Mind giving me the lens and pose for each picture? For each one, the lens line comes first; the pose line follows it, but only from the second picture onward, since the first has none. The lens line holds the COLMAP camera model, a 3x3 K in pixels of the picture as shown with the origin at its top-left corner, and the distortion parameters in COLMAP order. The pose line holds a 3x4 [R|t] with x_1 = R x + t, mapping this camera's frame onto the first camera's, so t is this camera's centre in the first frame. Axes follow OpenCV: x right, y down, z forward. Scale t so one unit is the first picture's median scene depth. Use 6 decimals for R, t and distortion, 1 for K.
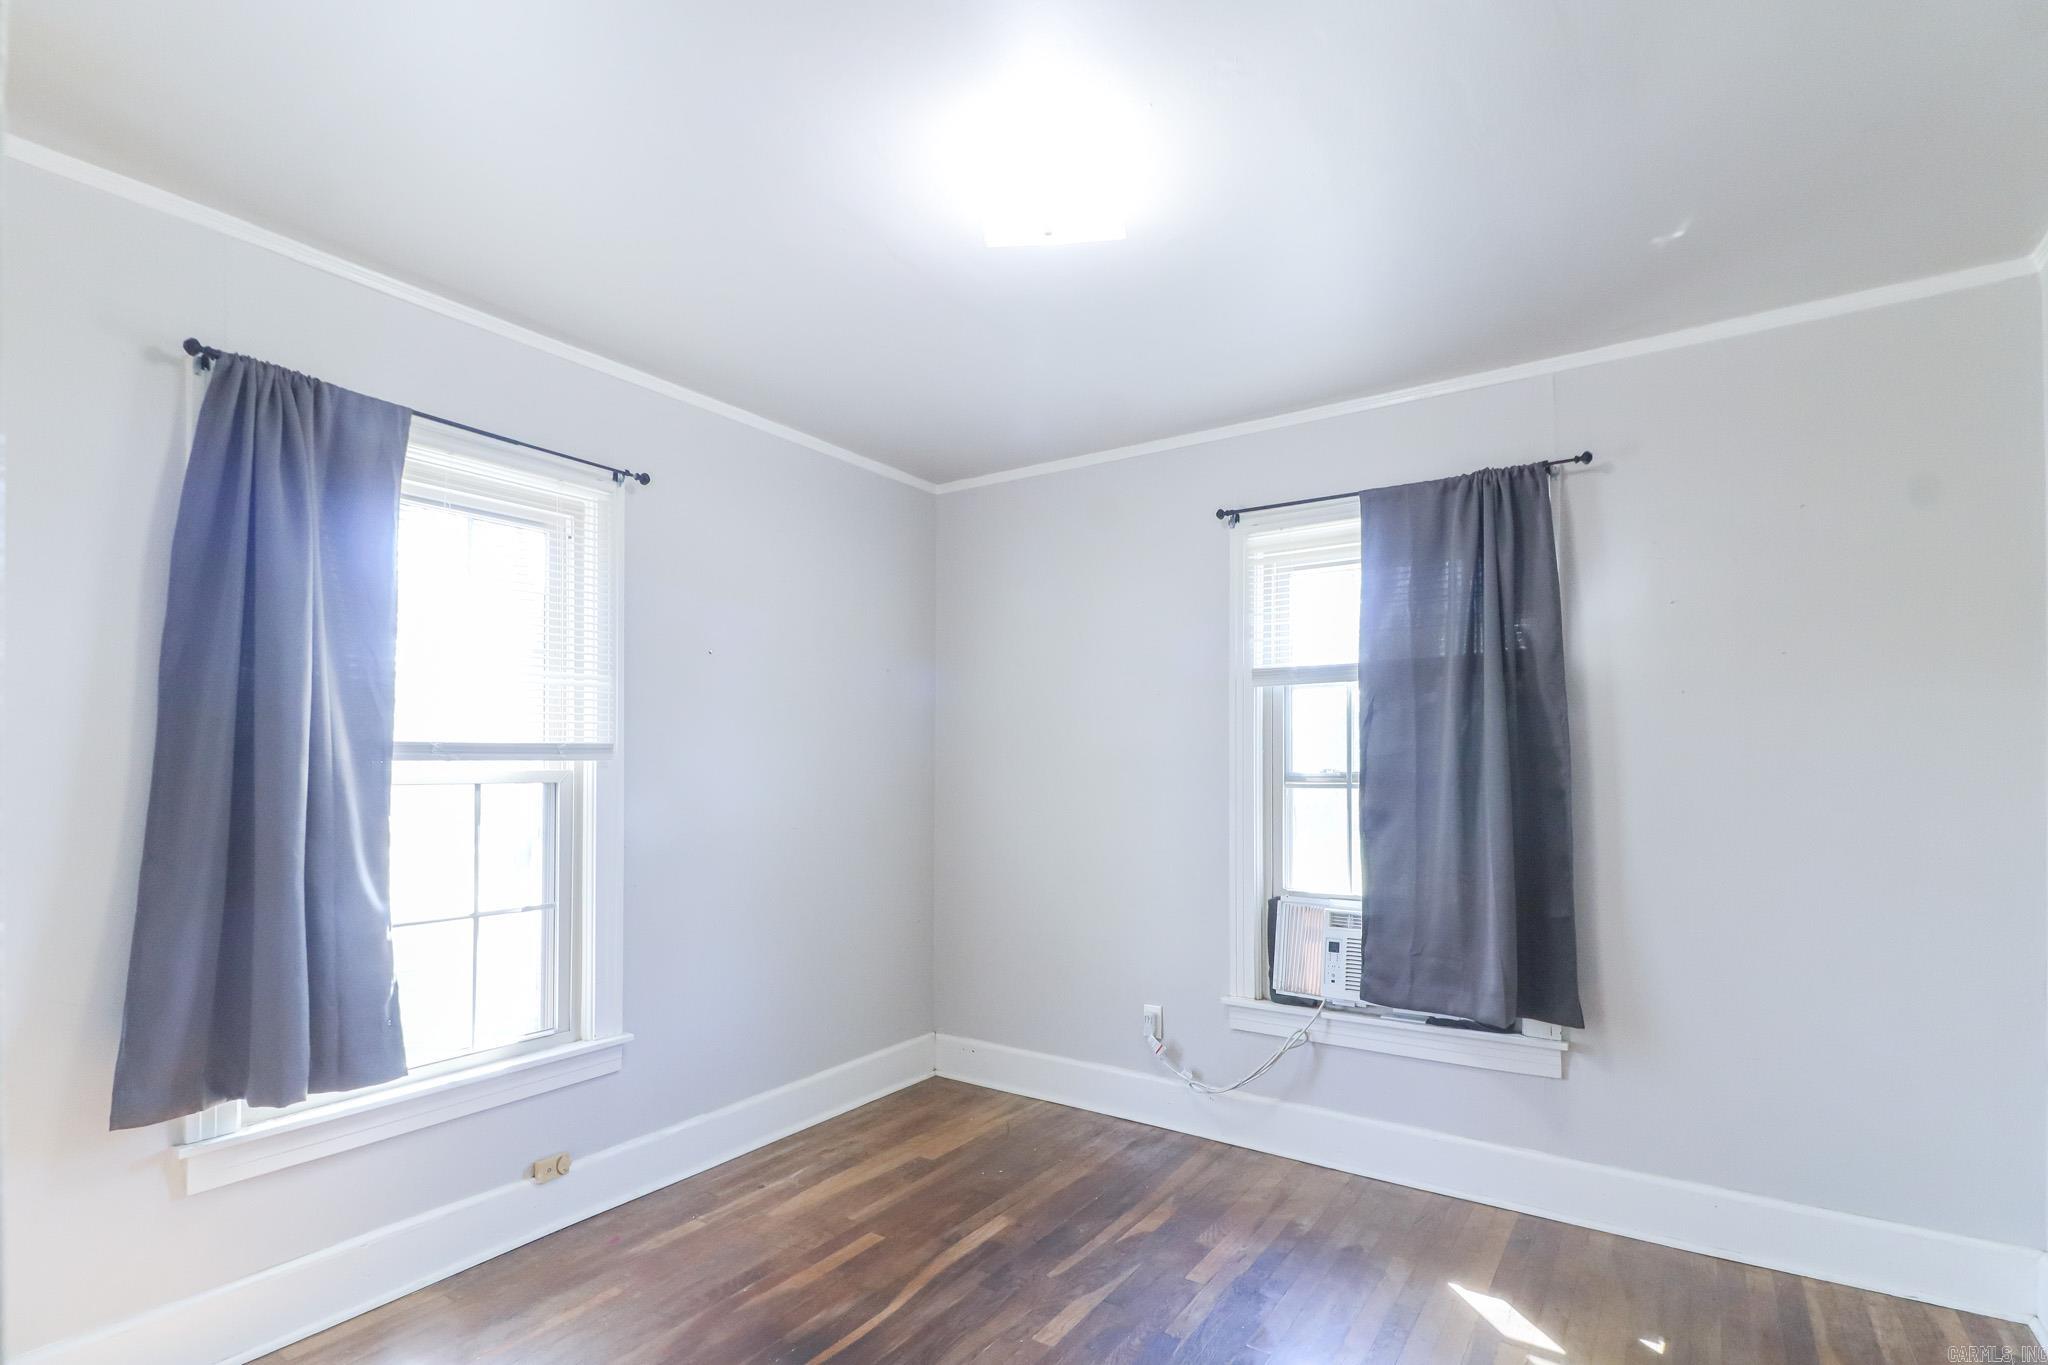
lens RADIAL K [[982.5, 0, 1042.1], [0, 982.5, 769.7], [0, 0, 1]] dist [0.029694, -0.013055]
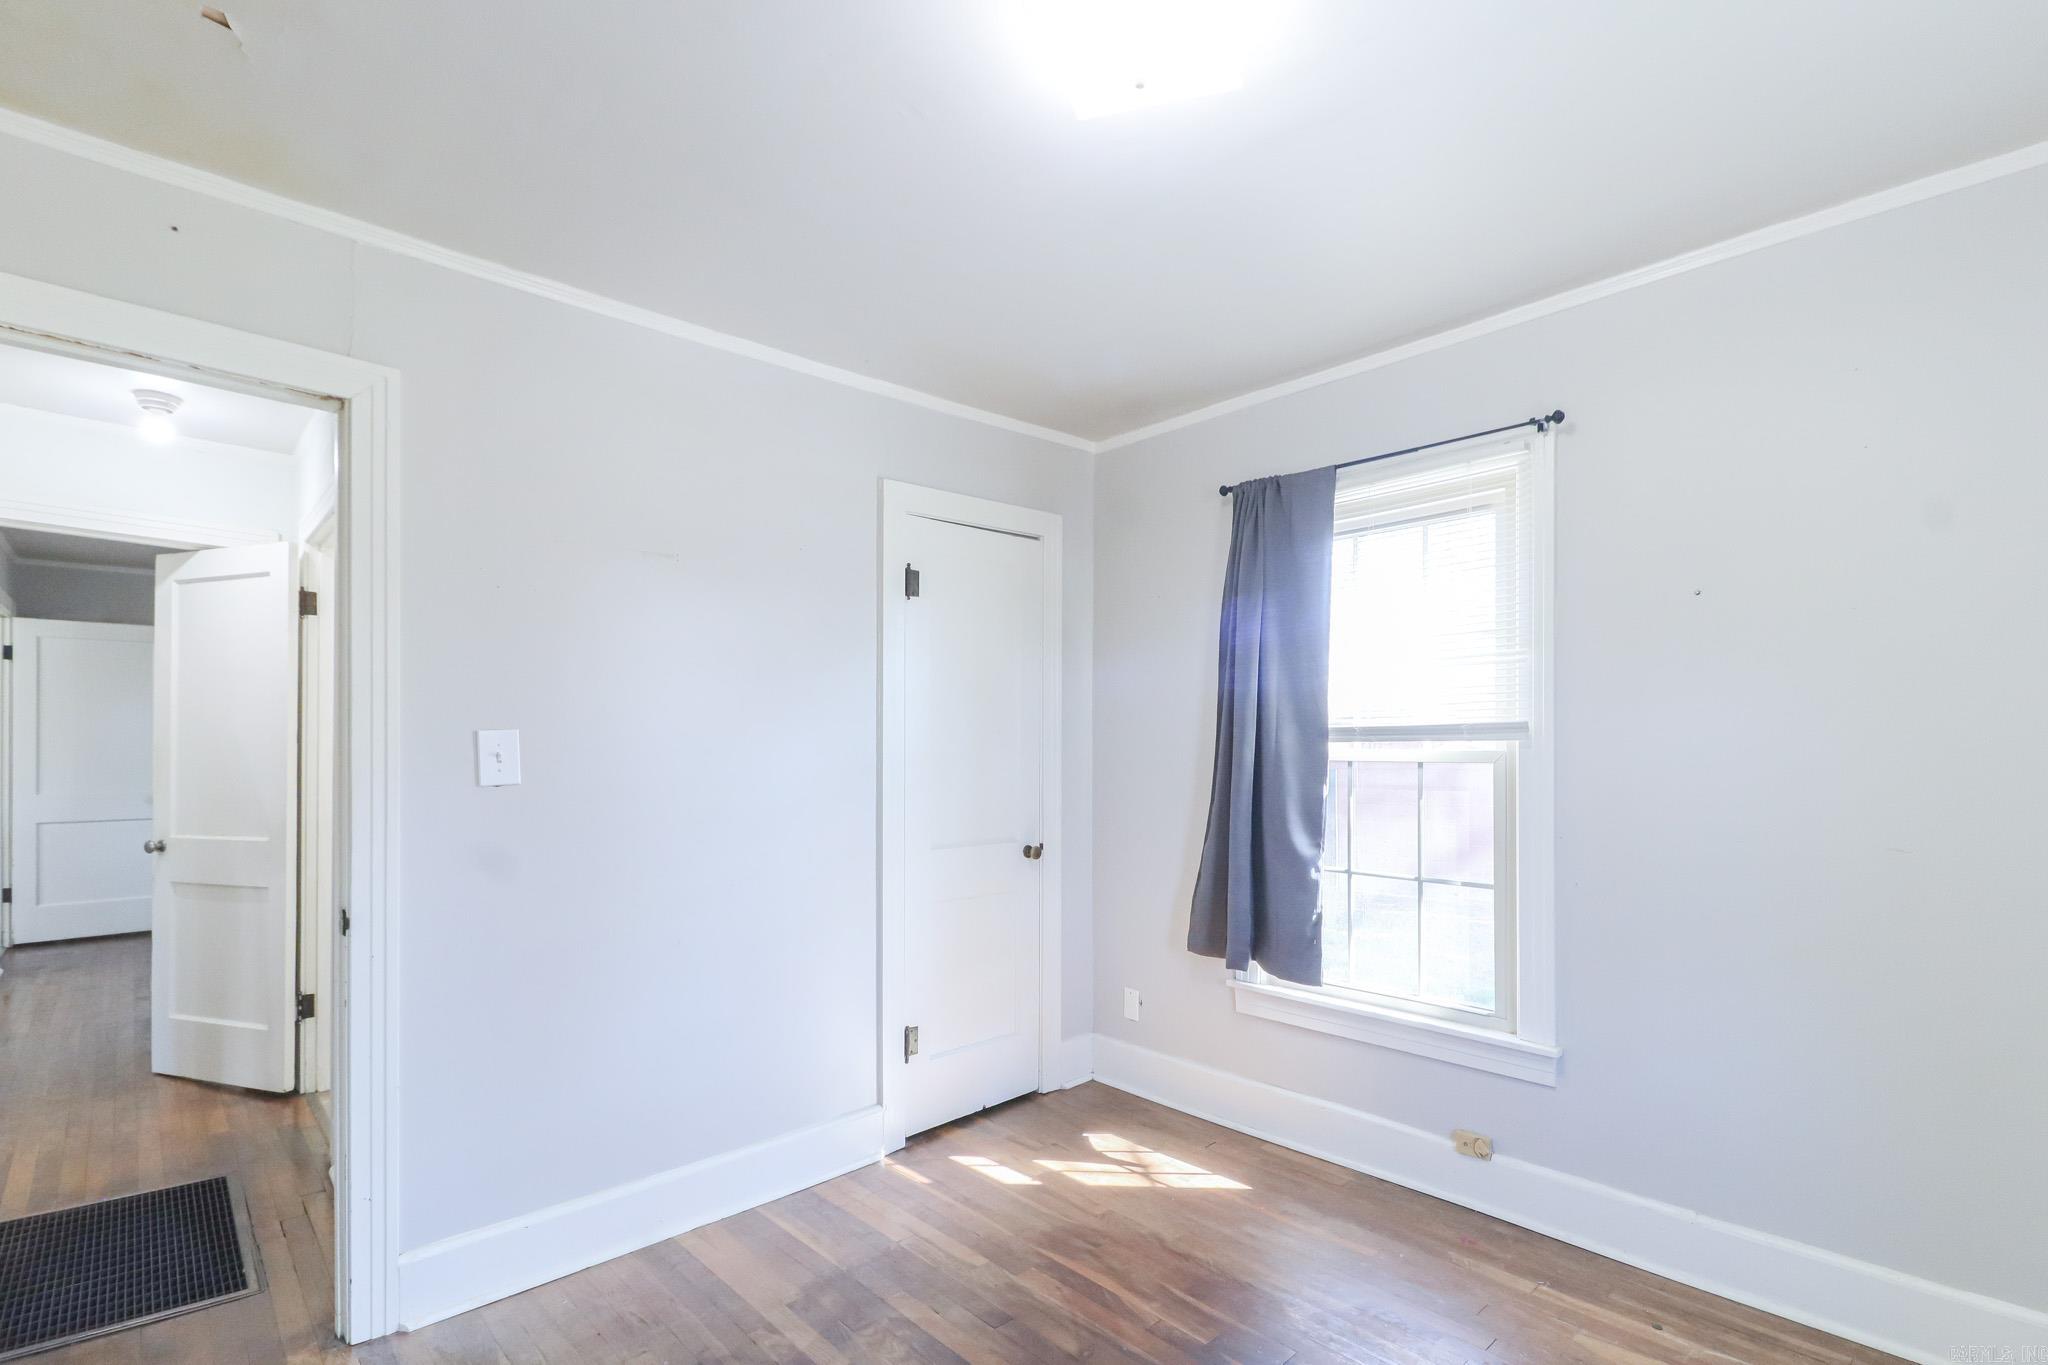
lens RADIAL K [[982.5, 0, 1072.4], [0, 982.5, 748.4], [0, 0, 1]] dist [0.029694, -0.013055]
pose [[-0.213527, 0.000748, -0.976937, 0.602715], [-0.004436, 0.999989, 0.001735, -0.001494], [0.976927, 0.004705, -0.213521, 0.853296]]
